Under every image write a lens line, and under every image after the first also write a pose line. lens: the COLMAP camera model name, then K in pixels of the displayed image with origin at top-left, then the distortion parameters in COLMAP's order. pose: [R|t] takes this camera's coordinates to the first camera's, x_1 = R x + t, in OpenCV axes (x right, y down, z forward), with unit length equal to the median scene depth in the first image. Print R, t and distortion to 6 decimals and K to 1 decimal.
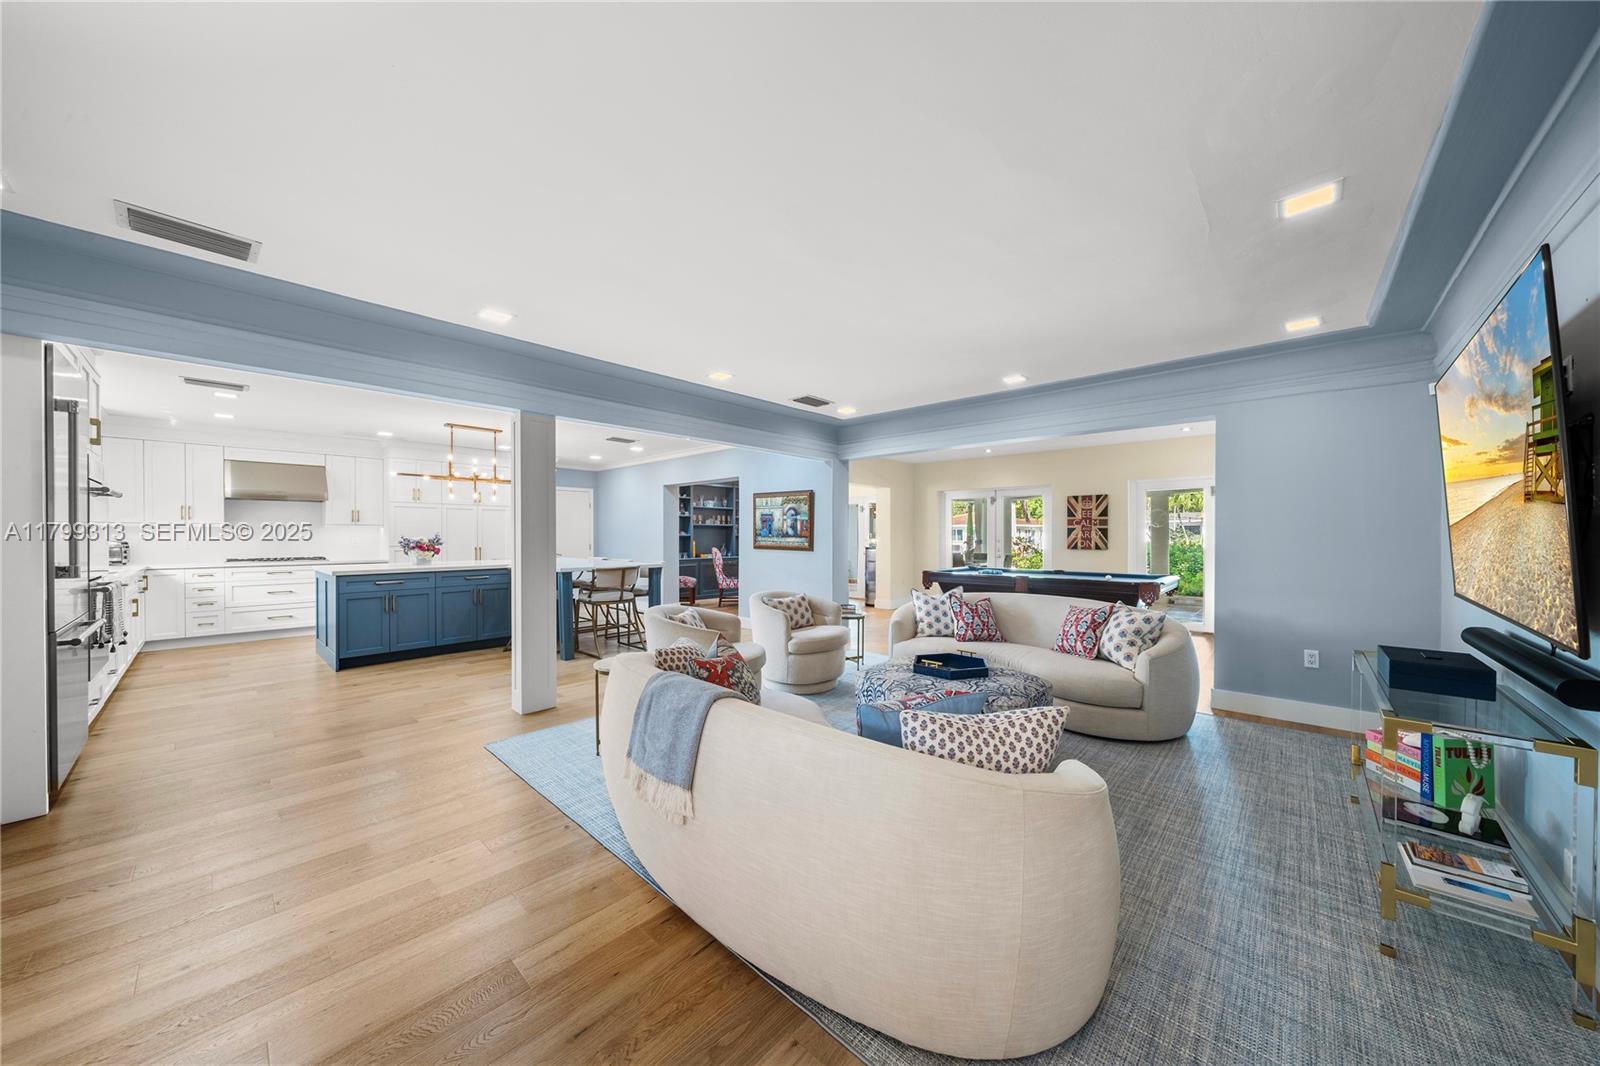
lens RADIAL K [[541.4, 0, 794.1], [0, 541.4, 536.5], [0, 0, 1]] dist [-0.004636, -0.000278]
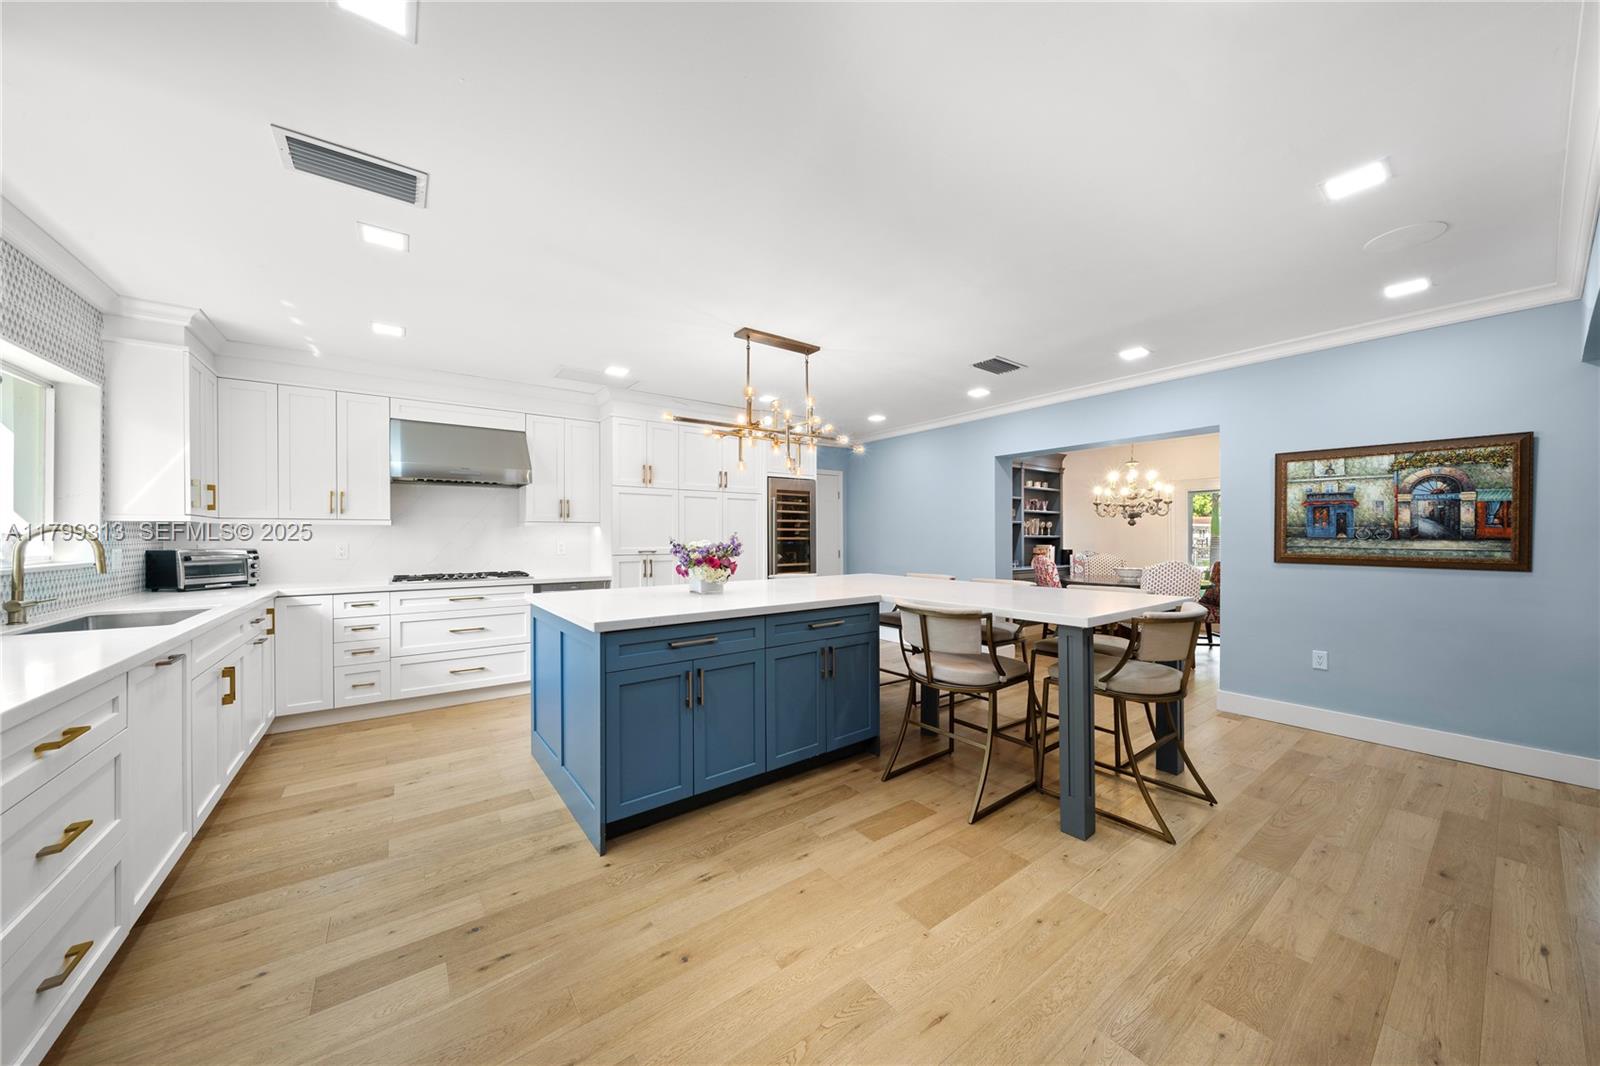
lens RADIAL K [[541.4, 0, 794.1], [0, 541.4, 536.5], [0, 0, 1]] dist [-0.004636, -0.000278]
pose [[0.982388, -0.003137, -0.186824, -0.454031], [0.002622, 0.999992, -0.003003, -0.001534], [0.186832, 0.002461, 0.982389, 0.445381]]
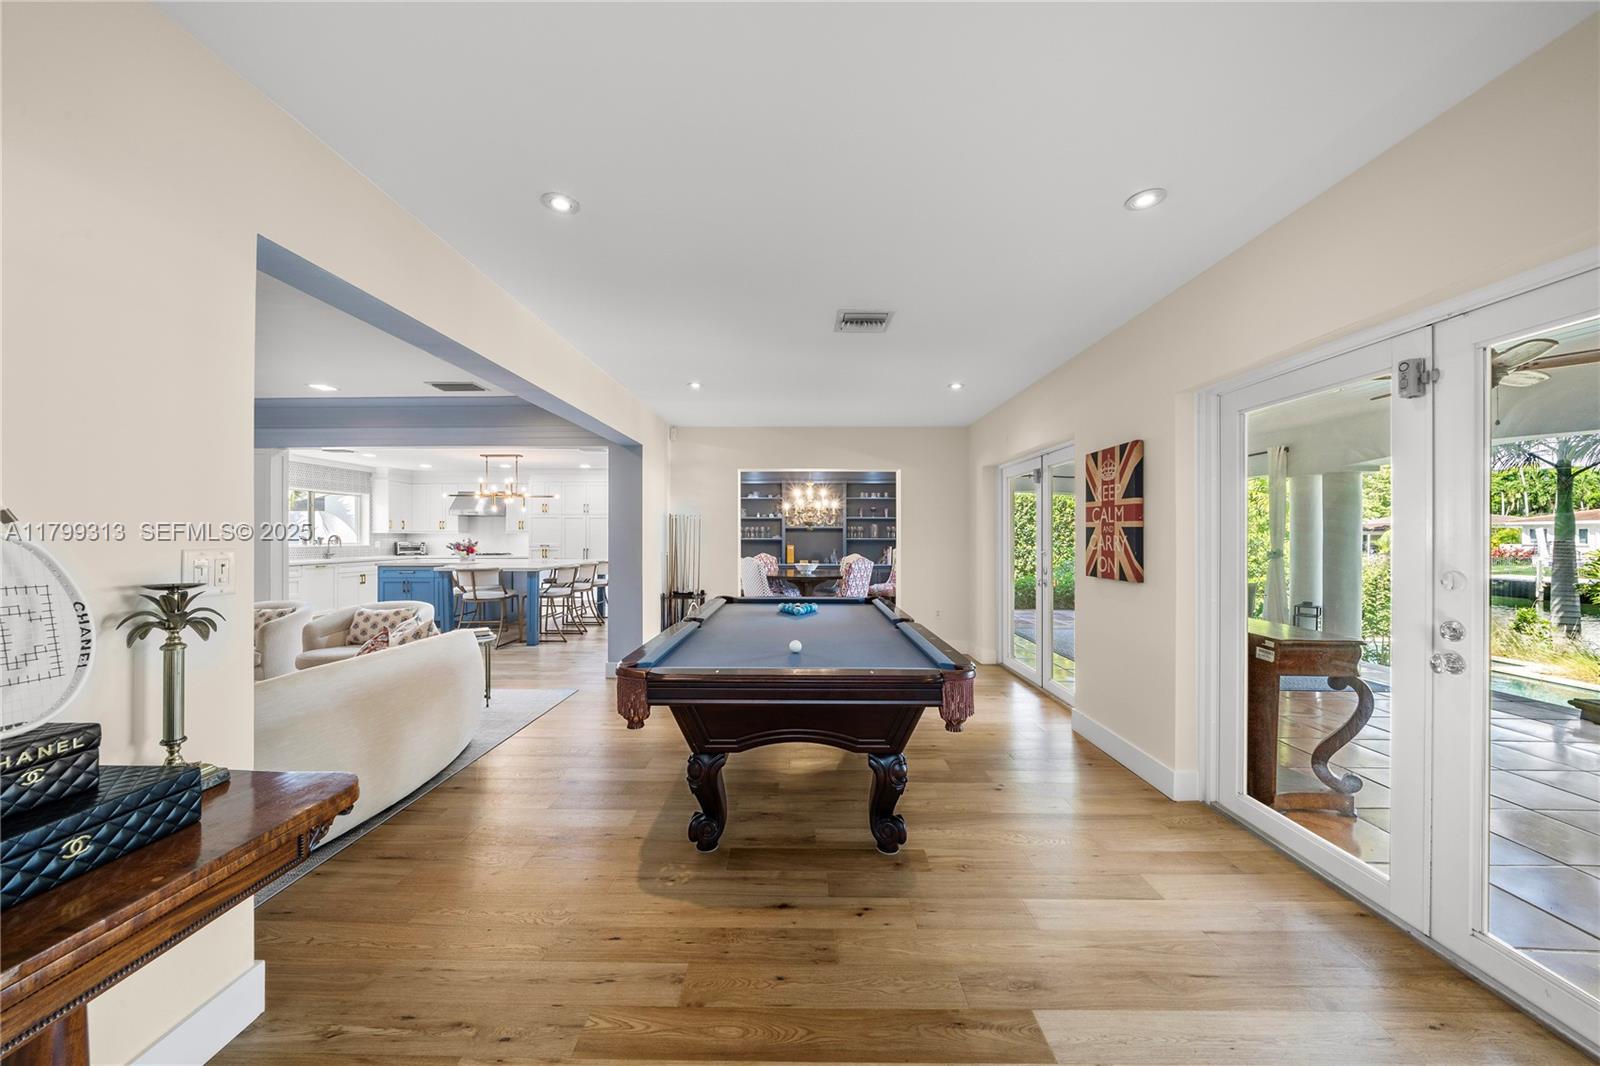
lens RADIAL K [[533.8, 0, 800.0], [0, 533.8, 533.0], [0, 0, 1]] dist [-0.018158, -0.000046]
pose [[0.681731, -0.003898, -0.731592, 0.775704], [-0.002210, 0.999970, -0.007387, -0.009025], [0.731599, 0.006653, 0.681703, 0.634305]]
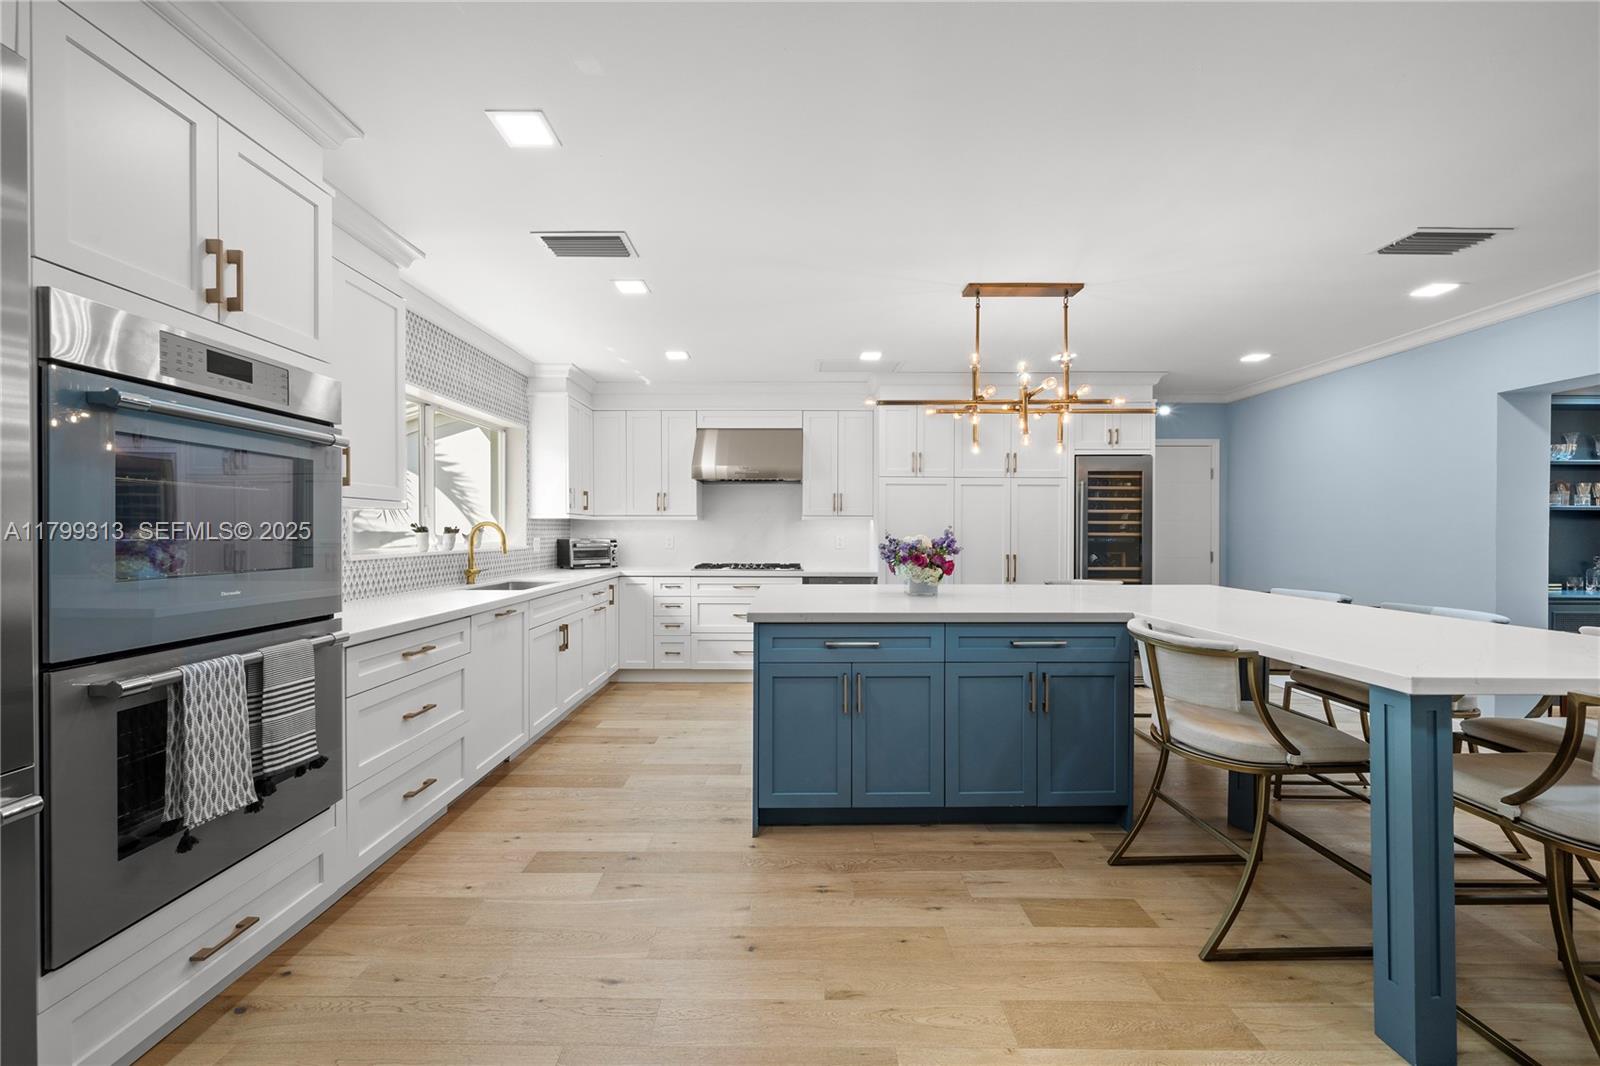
lens RADIAL K [[618.0, 0, 791.3], [0, 618.0, 535.4], [0, 0, 1]] dist [-0.001242, -0.000190]
pose [[0.677926, 0.006305, -0.735103, -0.332900], [-0.004142, 0.999980, 0.004757, -0.001655], [0.735118, -0.000180, 0.677939, 0.497256]]
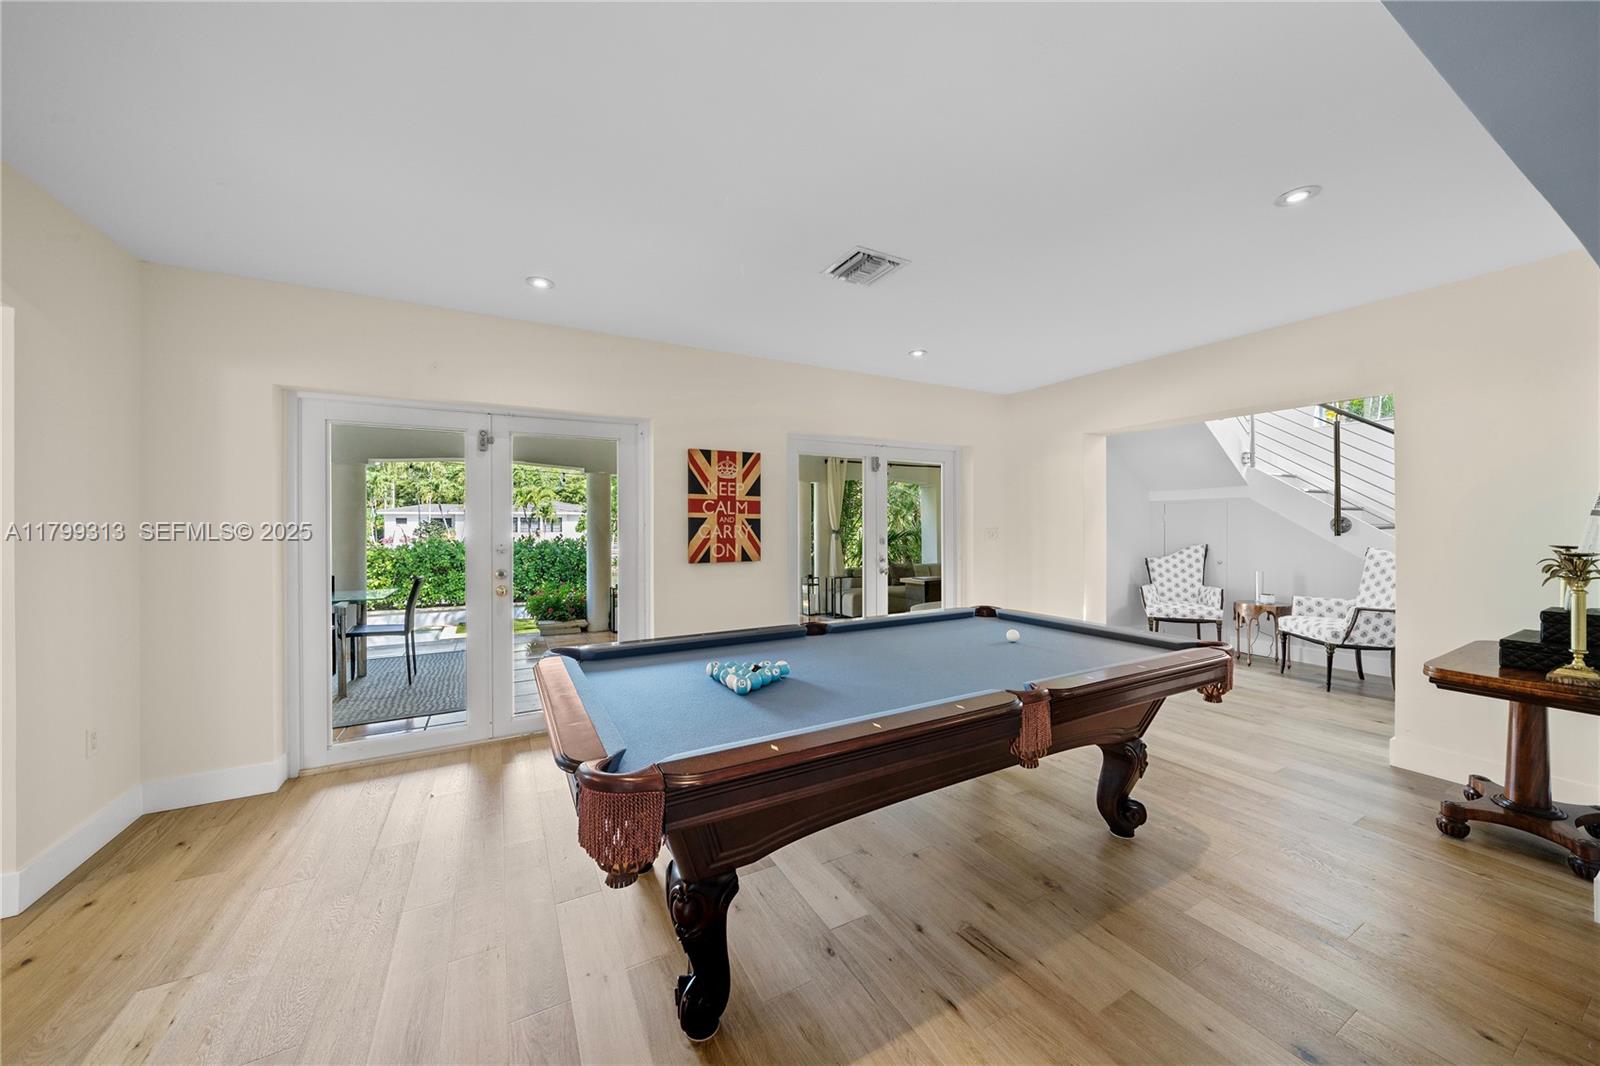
lens RADIAL K [[541.4, 0, 794.1], [0, 541.4, 536.5], [0, 0, 1]] dist [-0.004636, -0.000278]
pose [[0.331082, -0.017888, 0.943432, 0.118537], [0.009201, 0.999834, 0.015728, -0.007348], [-0.943557, 0.003473, 0.331192, 0.896766]]
